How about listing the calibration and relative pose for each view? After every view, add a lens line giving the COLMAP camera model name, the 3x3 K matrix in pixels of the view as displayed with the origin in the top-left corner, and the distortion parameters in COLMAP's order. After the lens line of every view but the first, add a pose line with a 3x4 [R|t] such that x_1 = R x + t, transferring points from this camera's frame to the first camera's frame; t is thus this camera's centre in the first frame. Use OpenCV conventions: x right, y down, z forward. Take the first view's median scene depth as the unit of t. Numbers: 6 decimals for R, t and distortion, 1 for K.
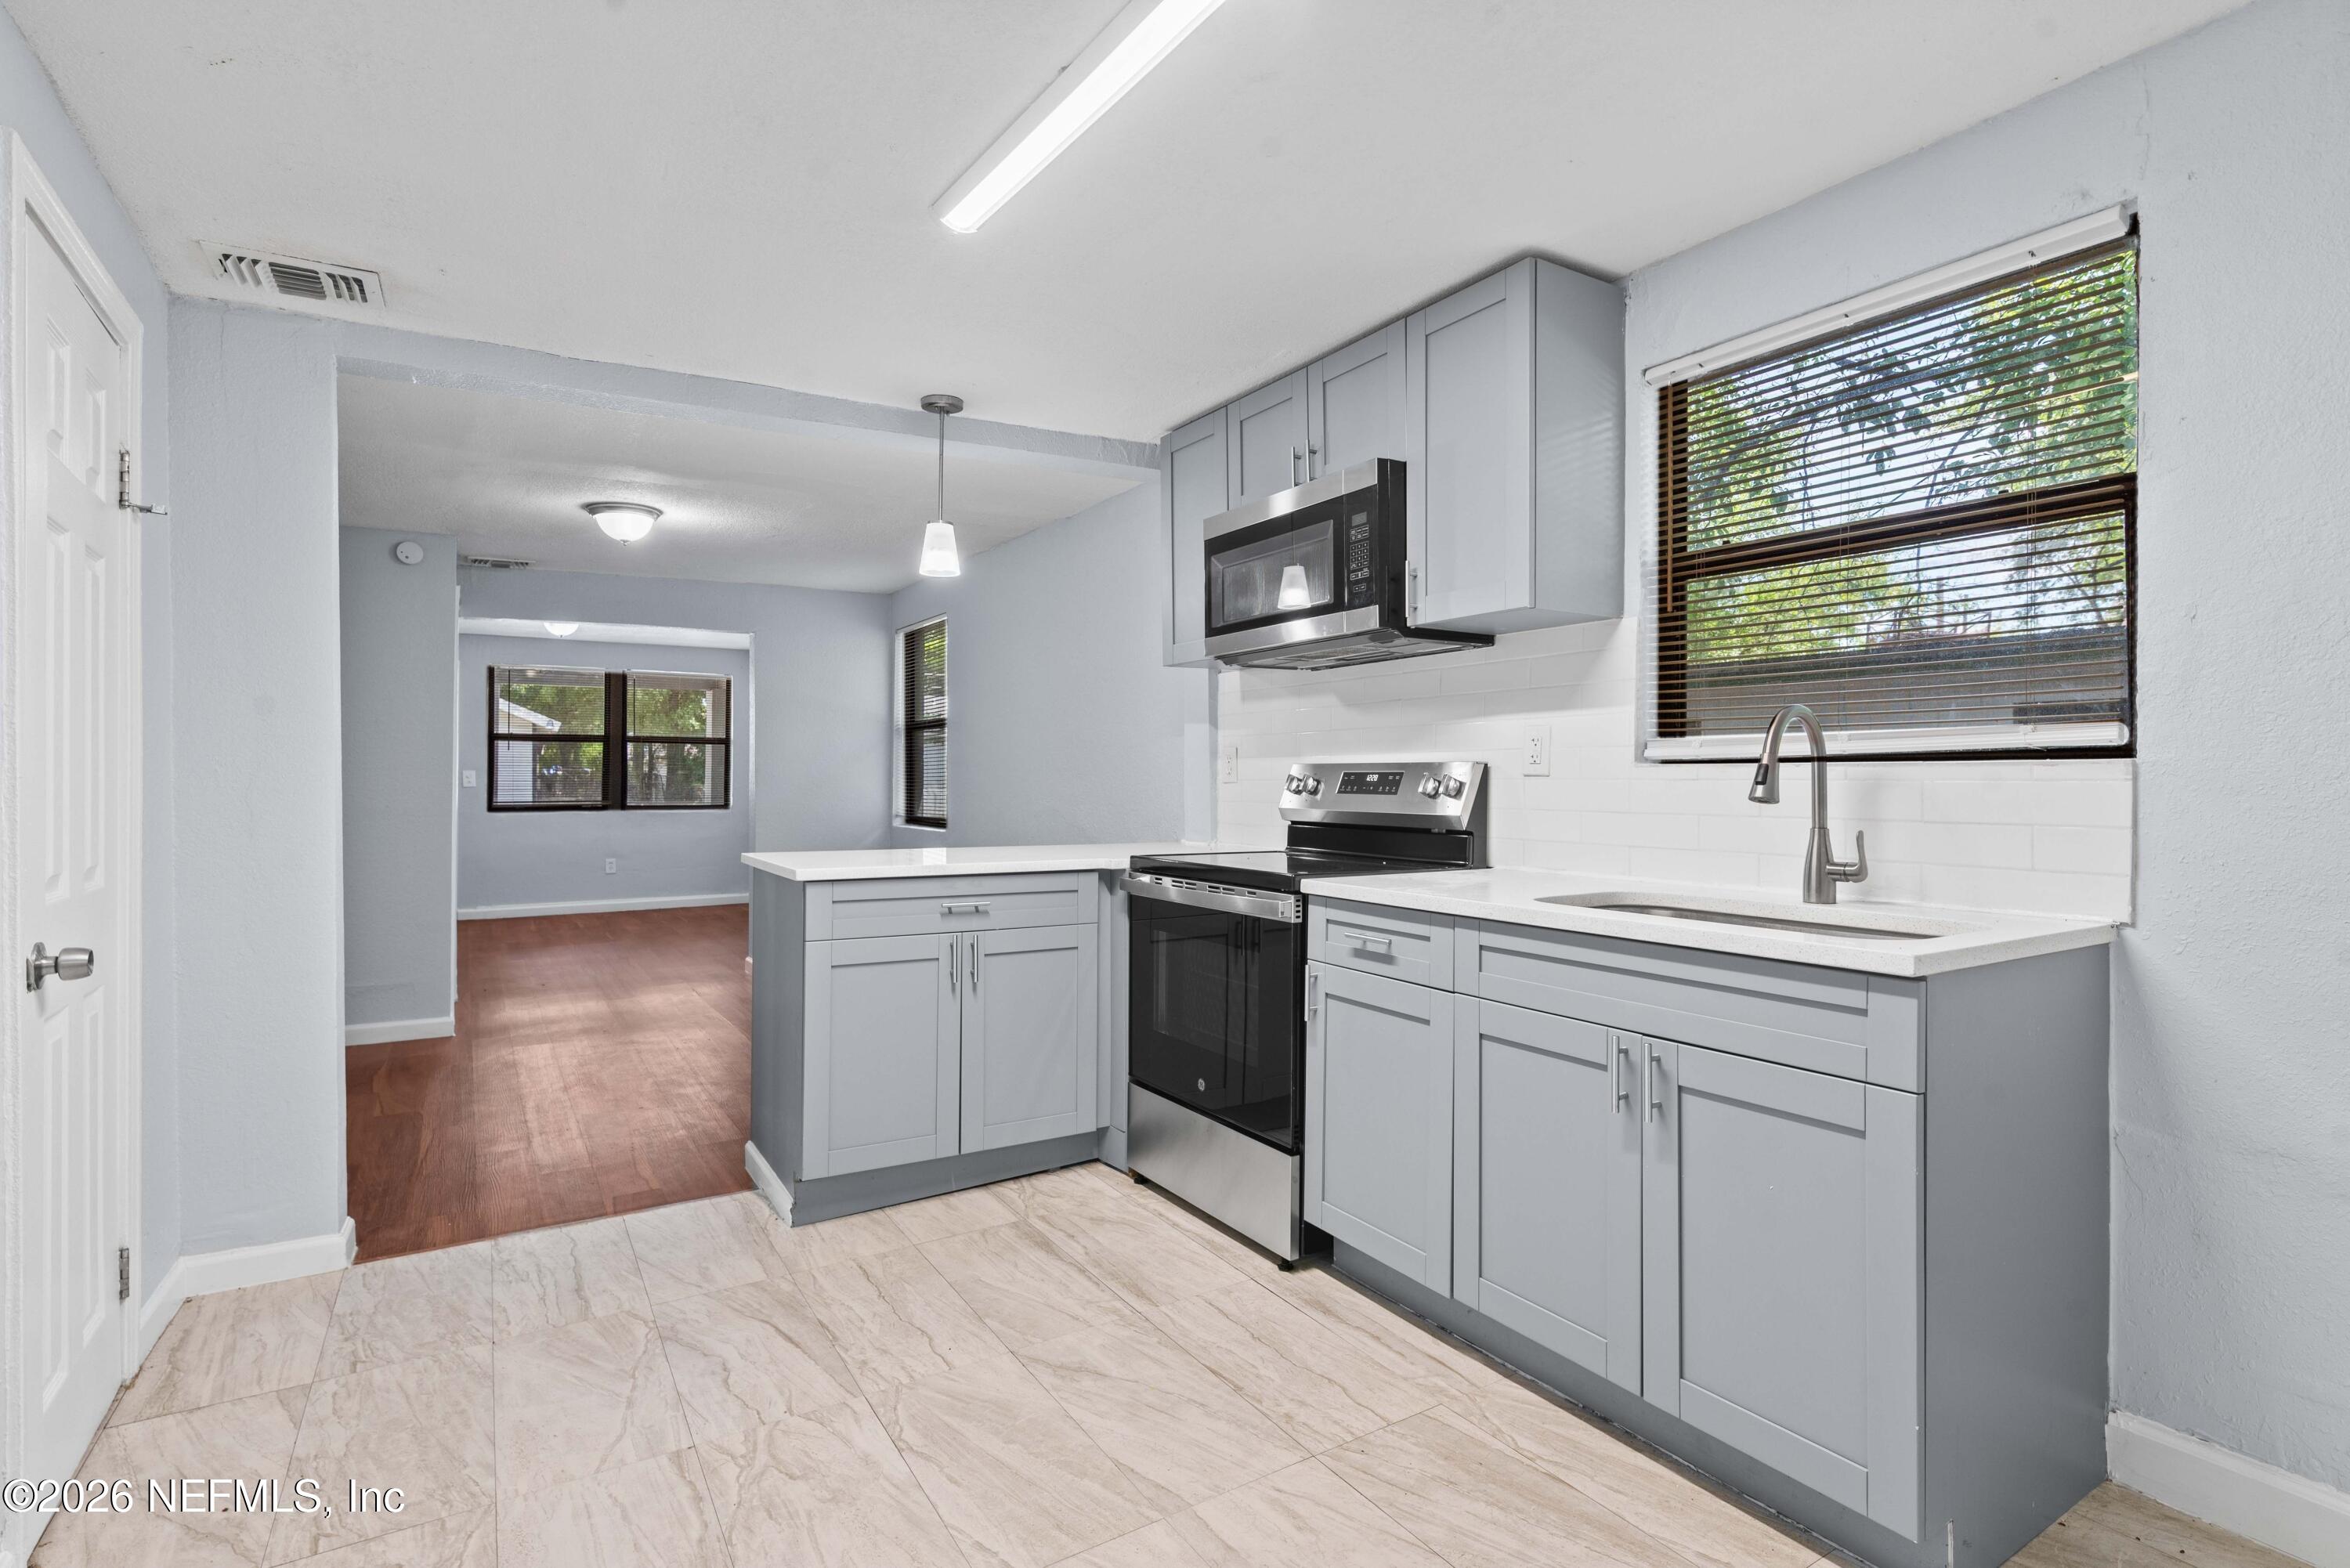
lens RADIAL K [[1166.4, 0, 1175.0], [0, 1166.4, 784.0], [0, 0, 1]] dist [-0.003036, -0.000877]
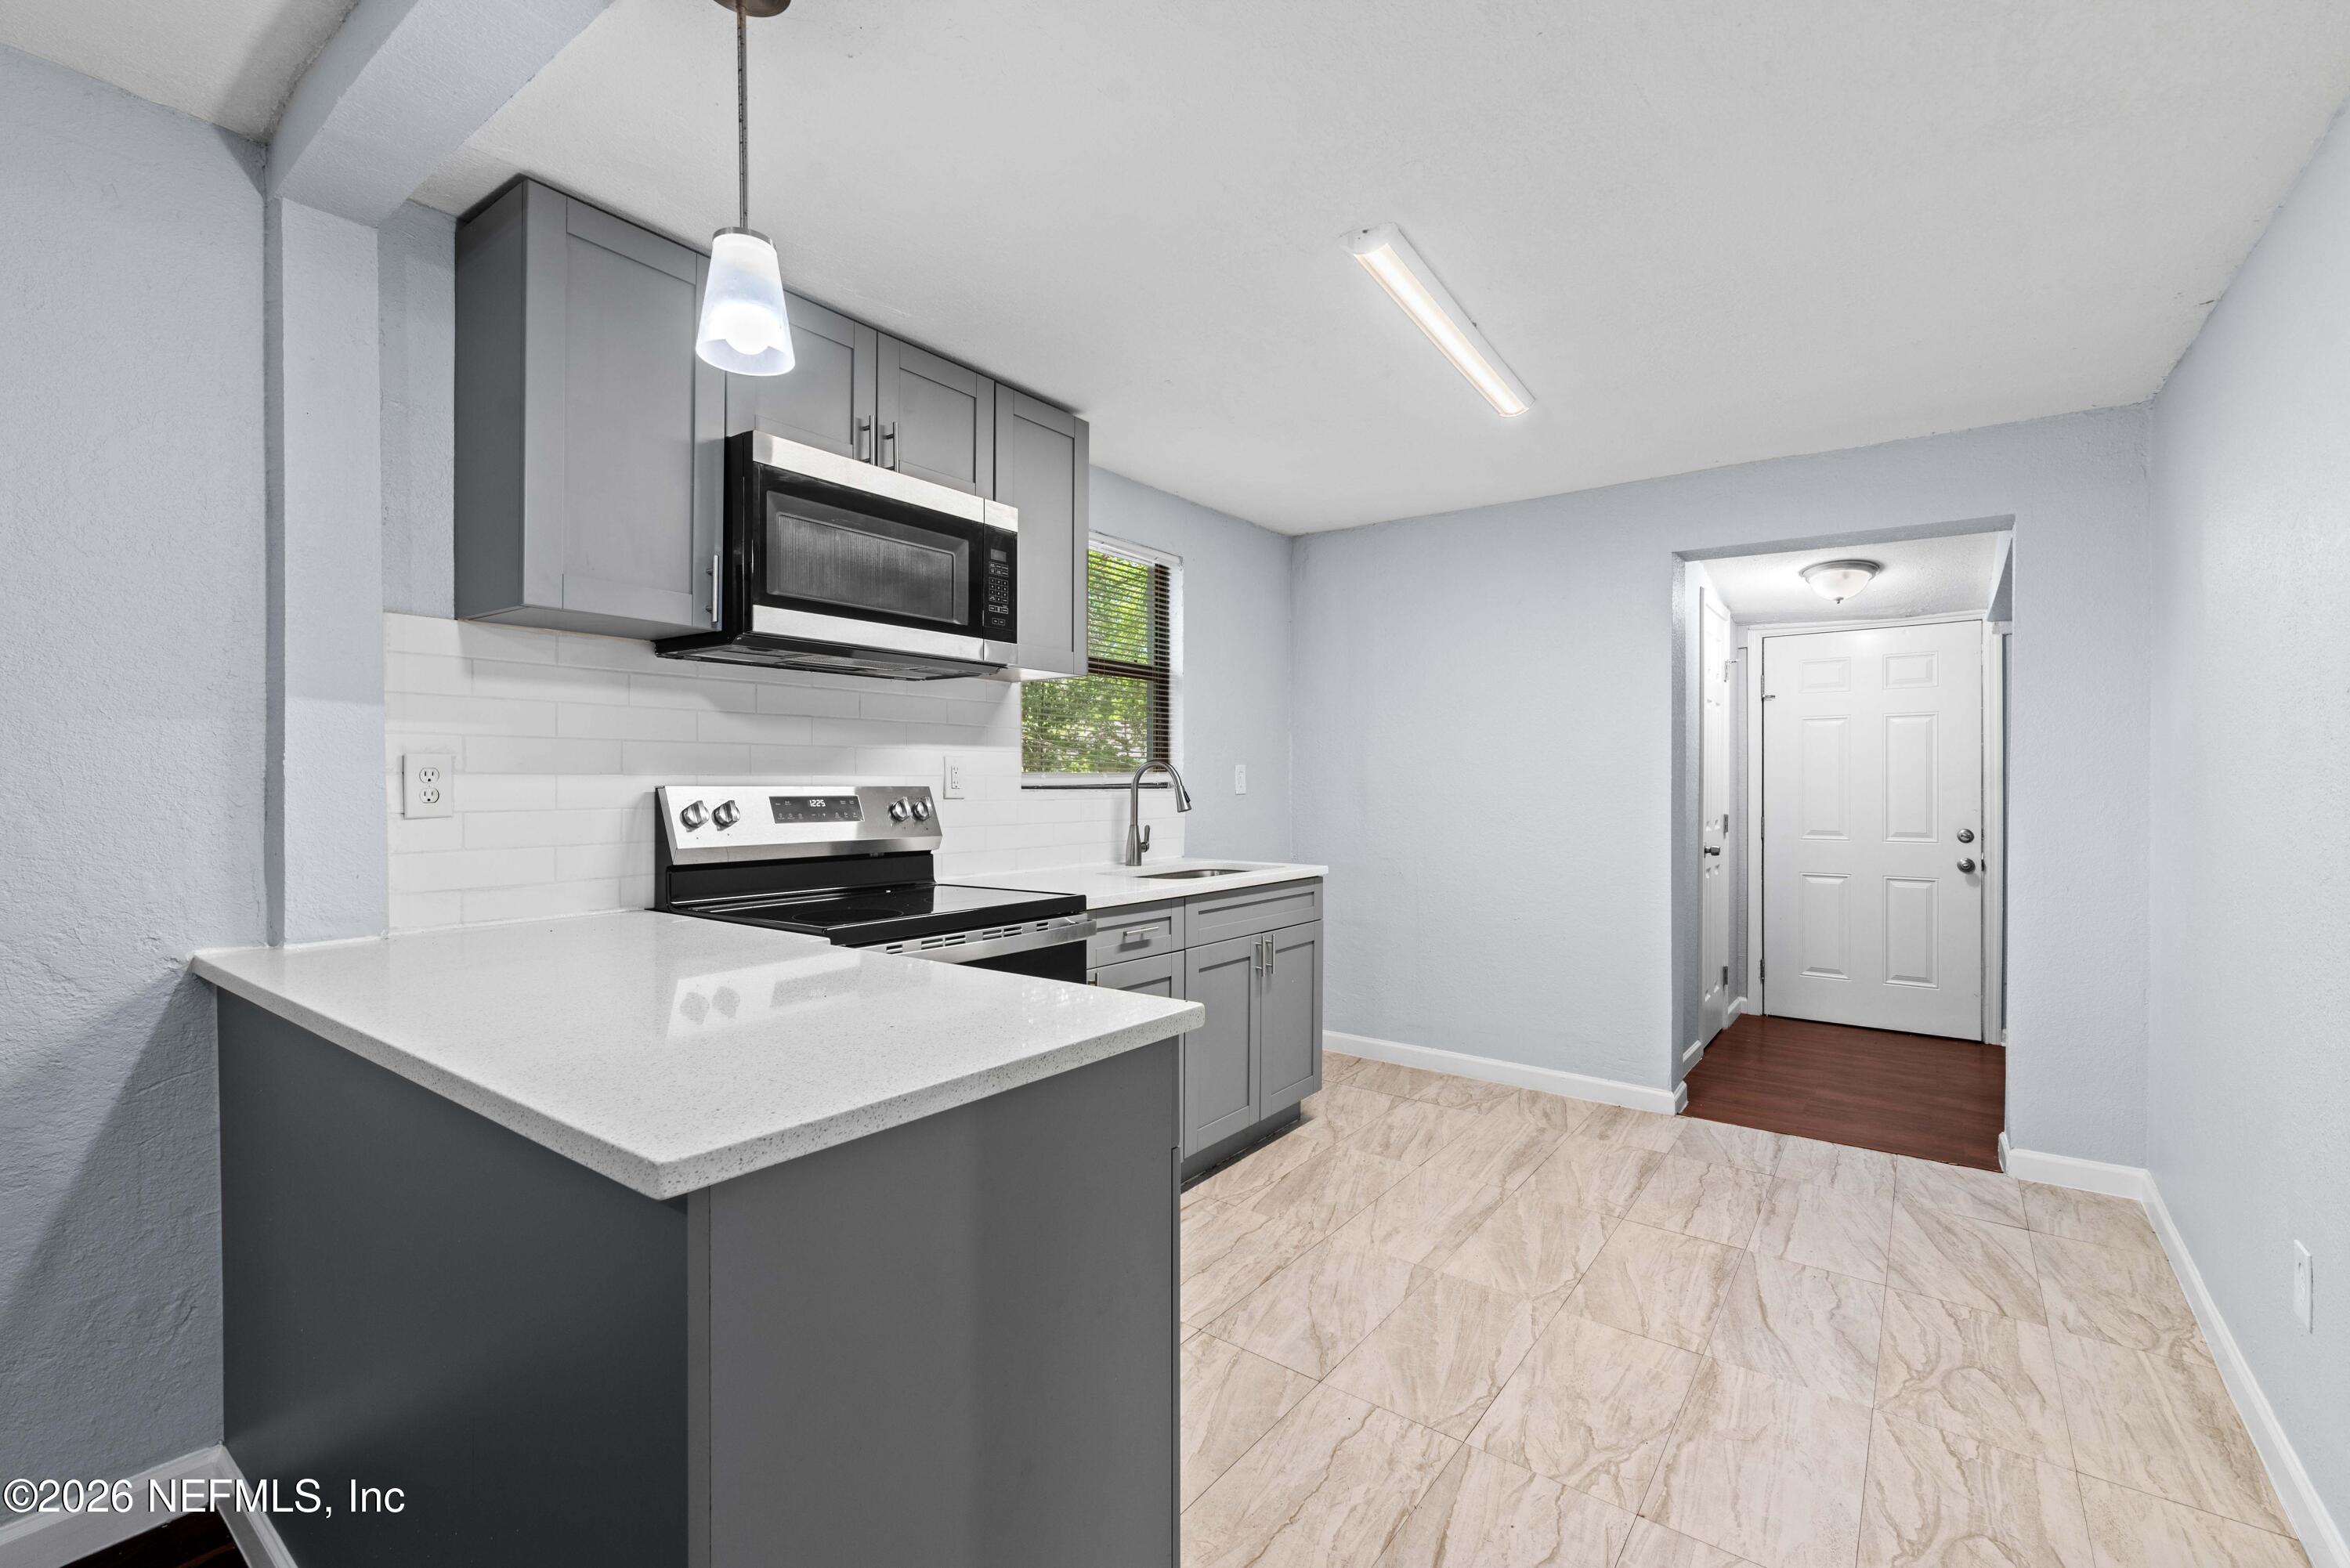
lens RADIAL K [[1013.8, 0, 1175.0], [0, 1013.8, 784.0], [0, 0, 1]] dist [0.000165, 0.000136]
pose [[-0.378721, -0.006938, 0.925485, -0.981757], [-0.002284, 0.999976, 0.006562, -0.038161], [-0.925508, 0.000371, -0.378728, 1.578219]]
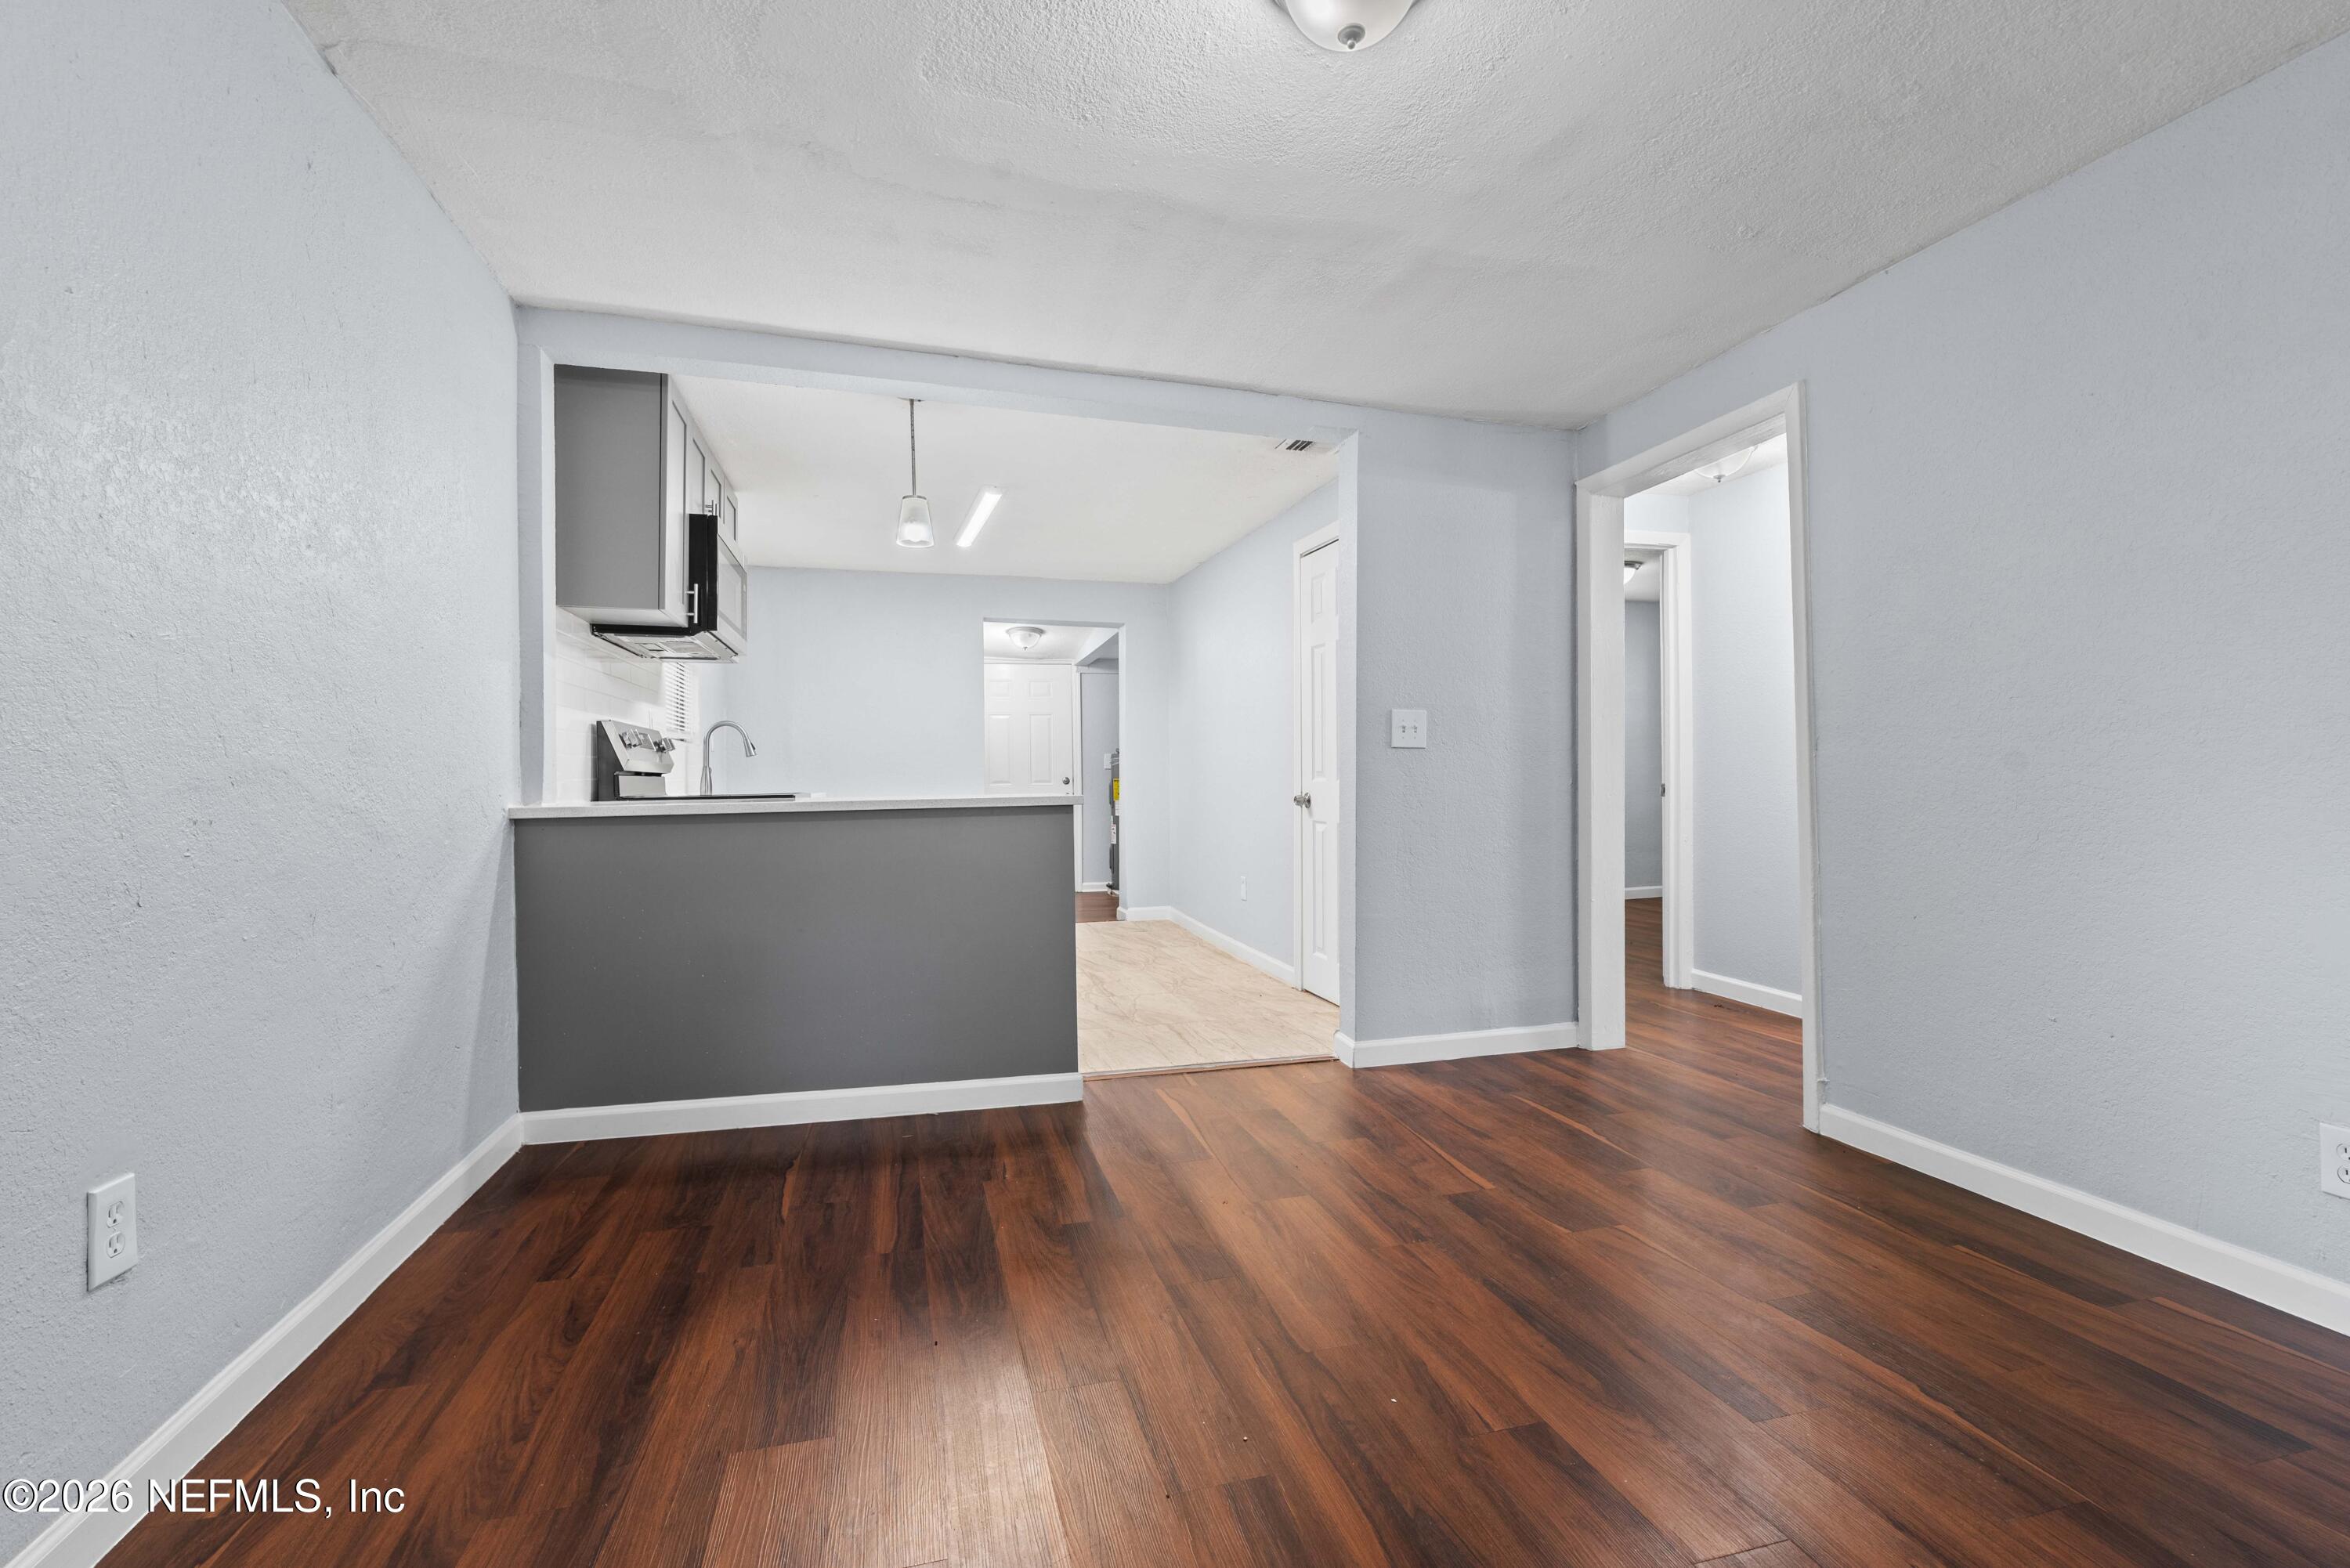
lens RADIAL K [[1013.8, 0, 1175.0], [0, 1013.8, 784.0], [0, 0, 1]] dist [0.000165, 0.000136]
pose [[-0.963374, -0.002285, 0.268153, -1.114773], [-0.000027, 0.999965, 0.008425, 0.064481], [-0.268163, 0.008110, -0.963340, 2.977078]]
